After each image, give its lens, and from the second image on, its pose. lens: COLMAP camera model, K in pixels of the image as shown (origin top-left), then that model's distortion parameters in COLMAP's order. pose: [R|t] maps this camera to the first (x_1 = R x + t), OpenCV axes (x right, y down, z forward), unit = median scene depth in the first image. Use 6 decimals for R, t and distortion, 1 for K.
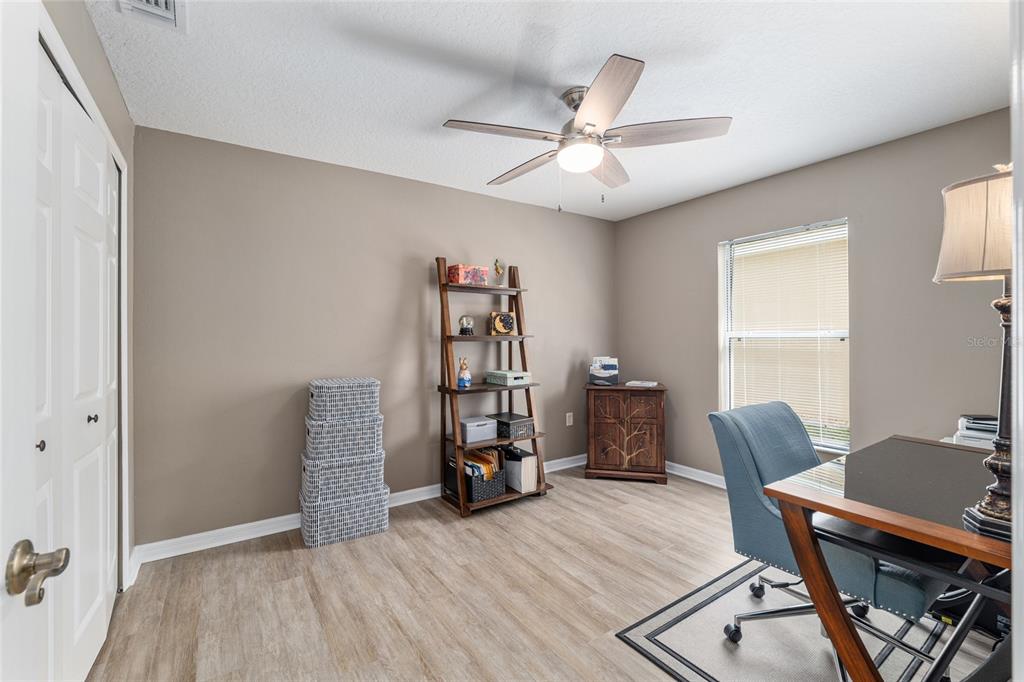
lens RADIAL K [[441.5, 0, 512.0], [0, 441.5, 338.7], [0, 0, 1]] dist [-0.007014, 0.000824]
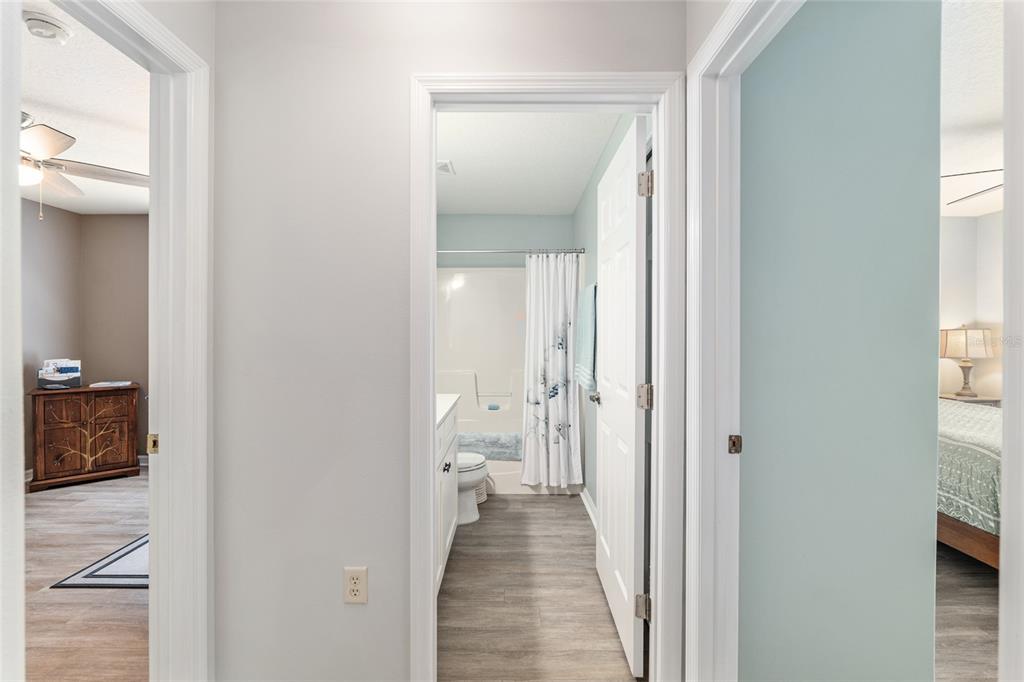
lens RADIAL K [[441.5, 0, 513.2], [0, 441.5, 337.8], [0, 0, 1]] dist [-0.007014, 0.000824]
pose [[0.562910, 0.002353, 0.826515, -0.021441], [-0.004409, 0.999990, 0.000156, -0.009381], [-0.826506, -0.003731, 0.562915, -0.347494]]
